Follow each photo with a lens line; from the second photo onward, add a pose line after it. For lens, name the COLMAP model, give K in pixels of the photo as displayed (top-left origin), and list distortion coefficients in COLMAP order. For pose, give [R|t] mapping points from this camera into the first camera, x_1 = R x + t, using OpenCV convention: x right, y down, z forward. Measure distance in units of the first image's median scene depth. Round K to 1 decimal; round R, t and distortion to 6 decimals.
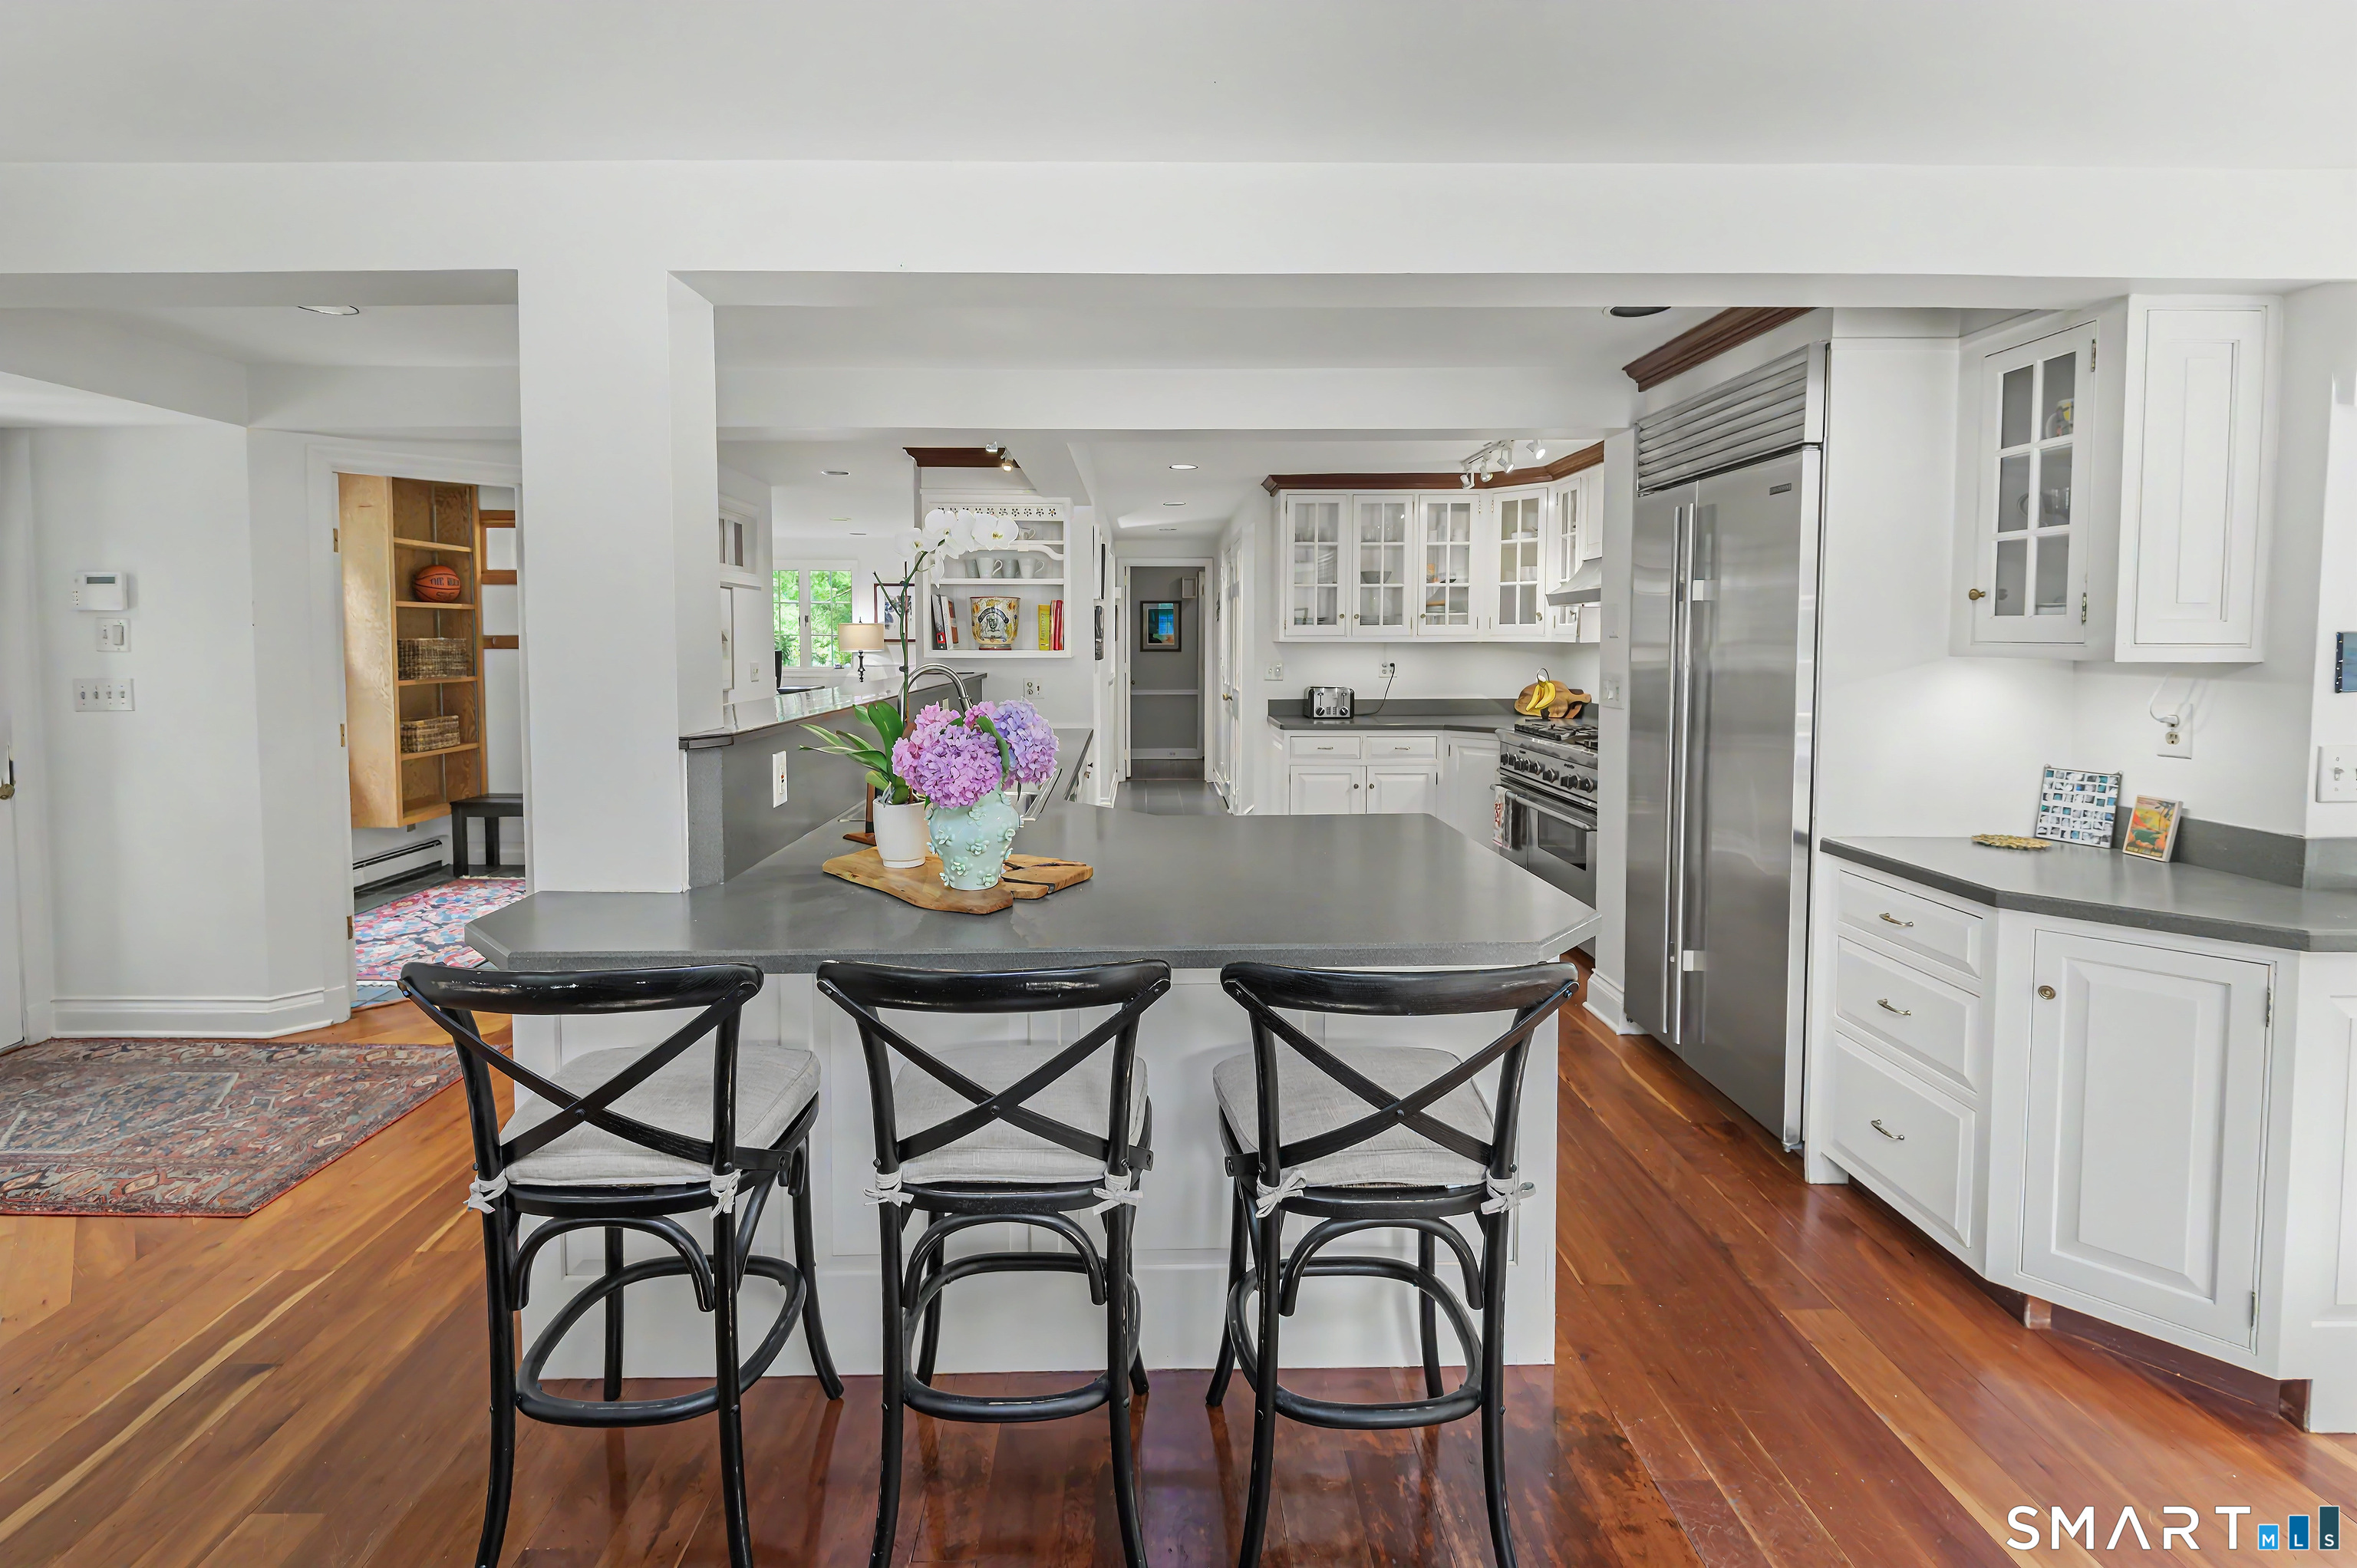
lens RADIAL K [[1054.2, 0, 1188.8], [0, 1054.2, 721.2], [0, 0, 1]] dist [-0.015867, 0.000041]
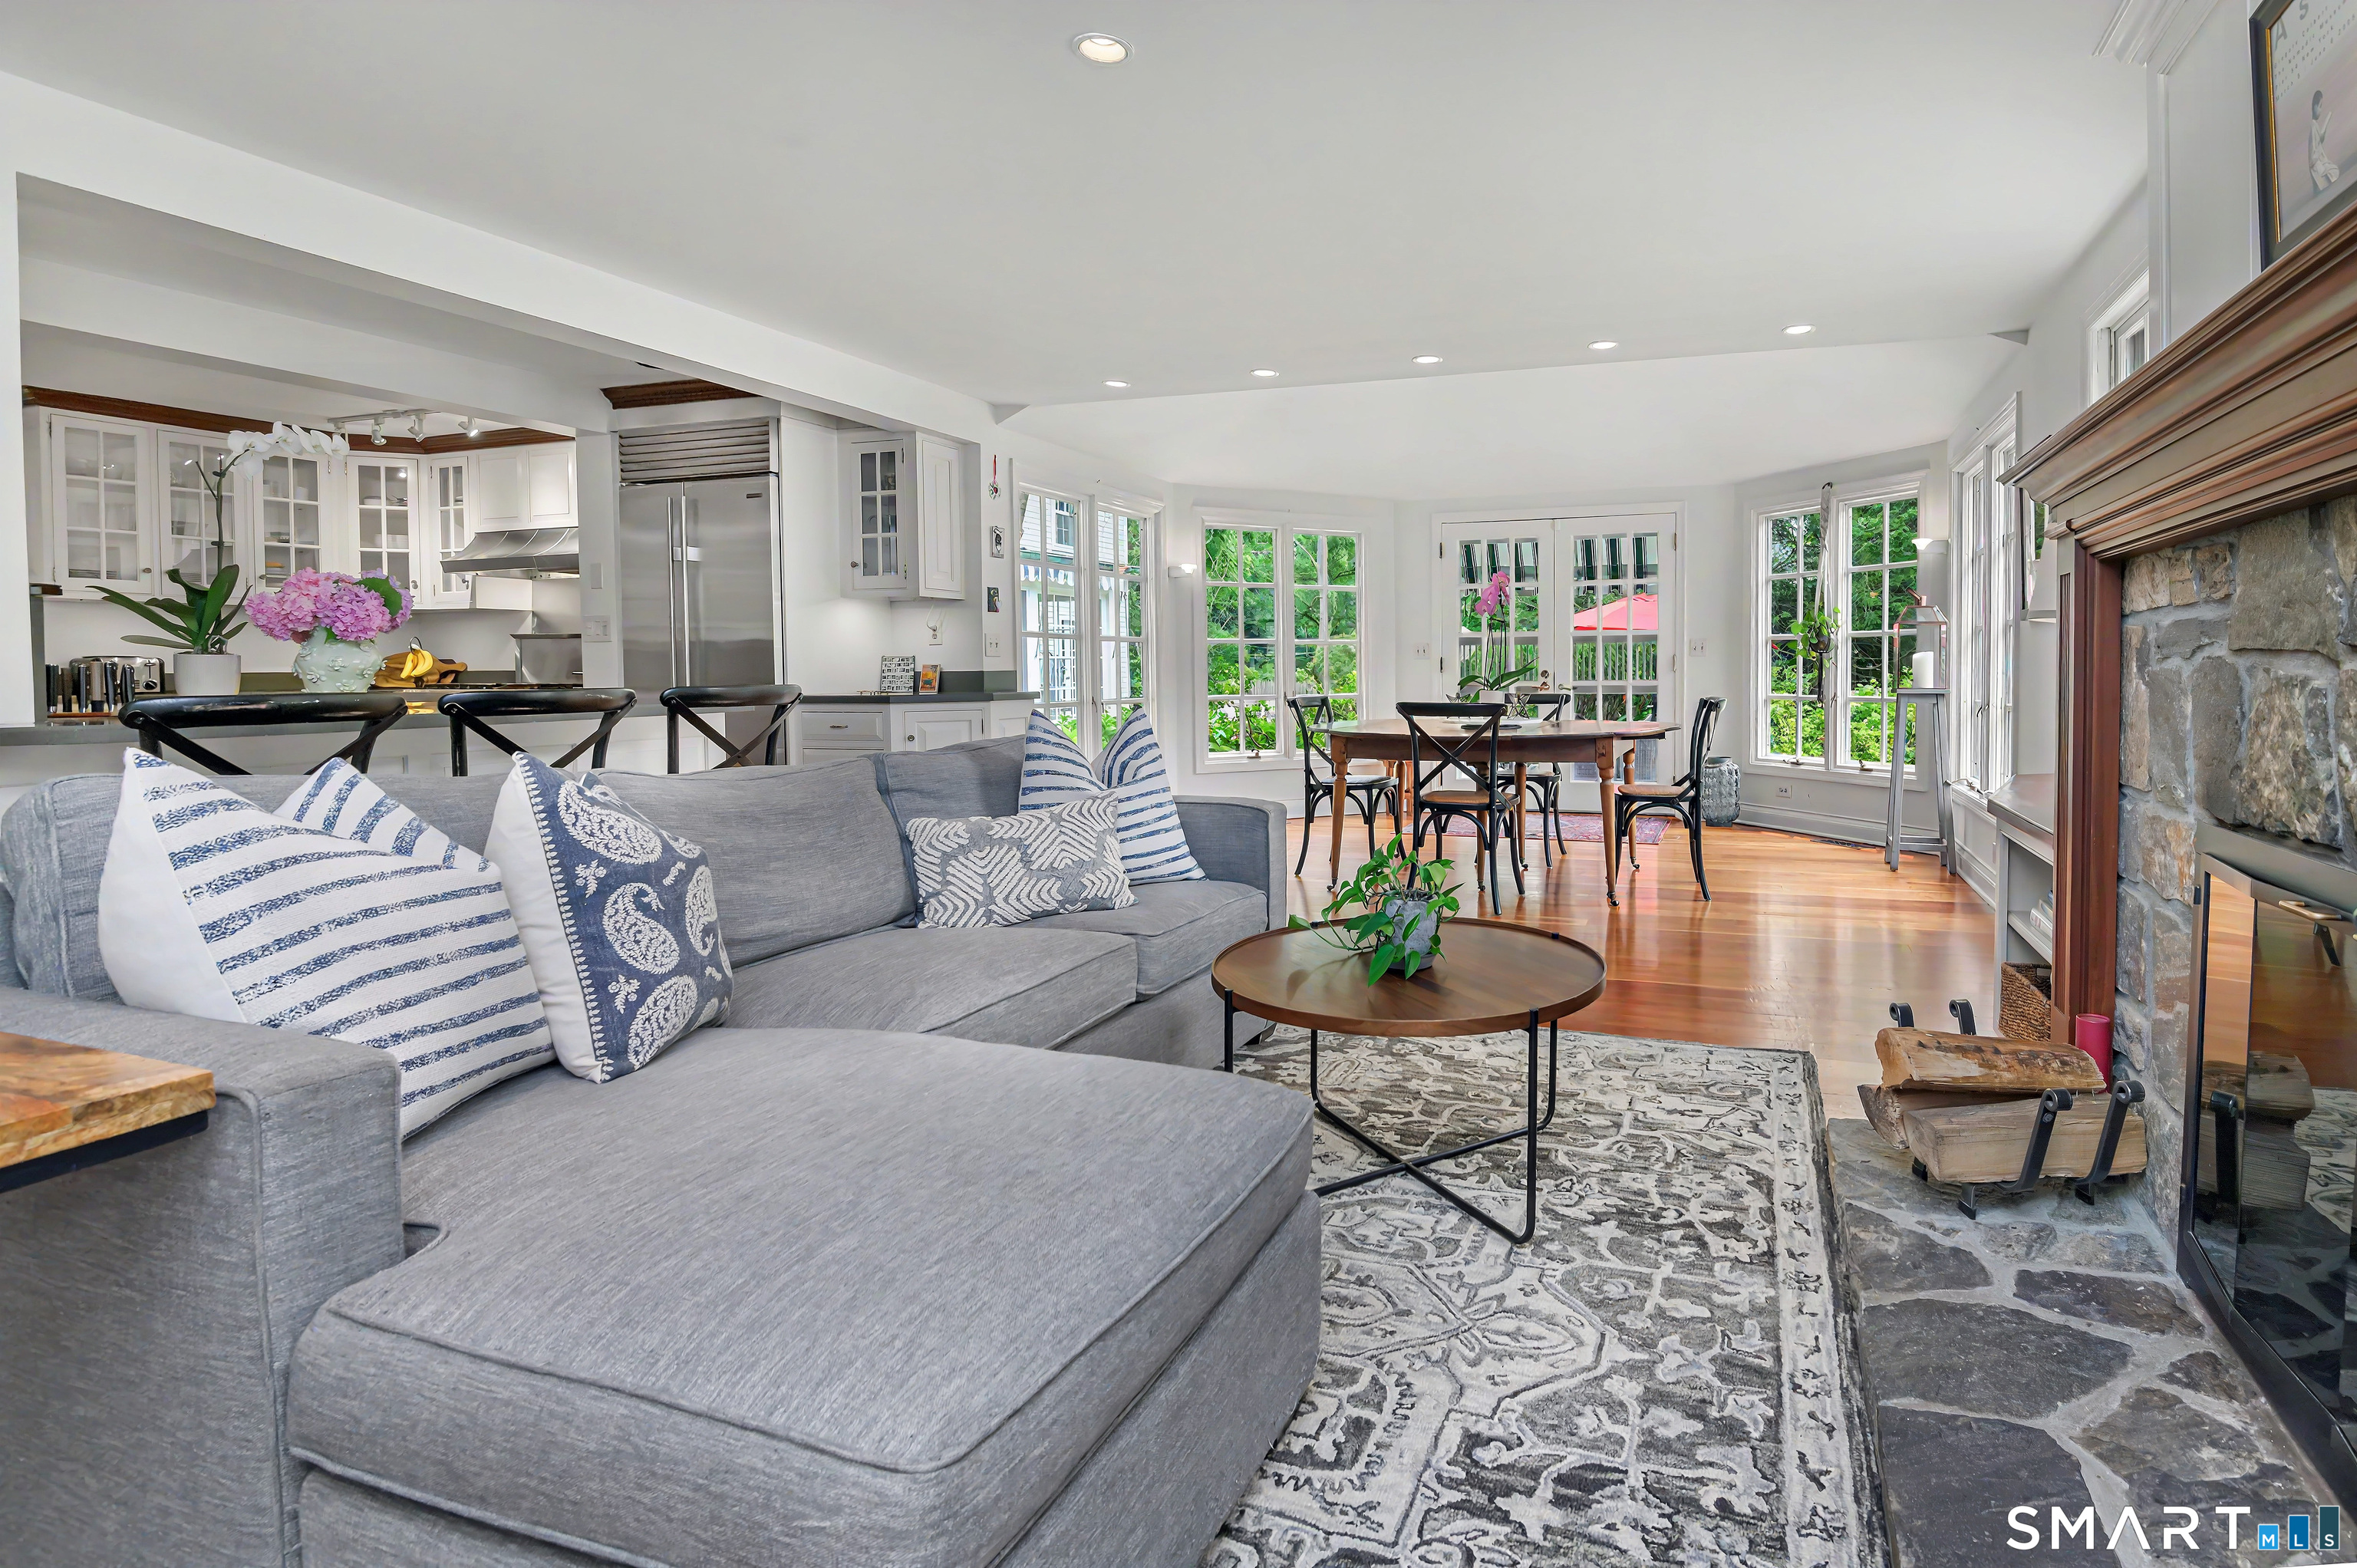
lens RADIAL K [[1054.2, 0, 1188.8], [0, 1054.2, 721.2], [0, 0, 1]] dist [-0.015867, 0.000041]
pose [[0.476533, -0.043160, 0.878096, -0.685139], [0.049096, 0.998542, 0.022437, 0.156947], [-0.877785, 0.032419, 0.477957, -0.475176]]
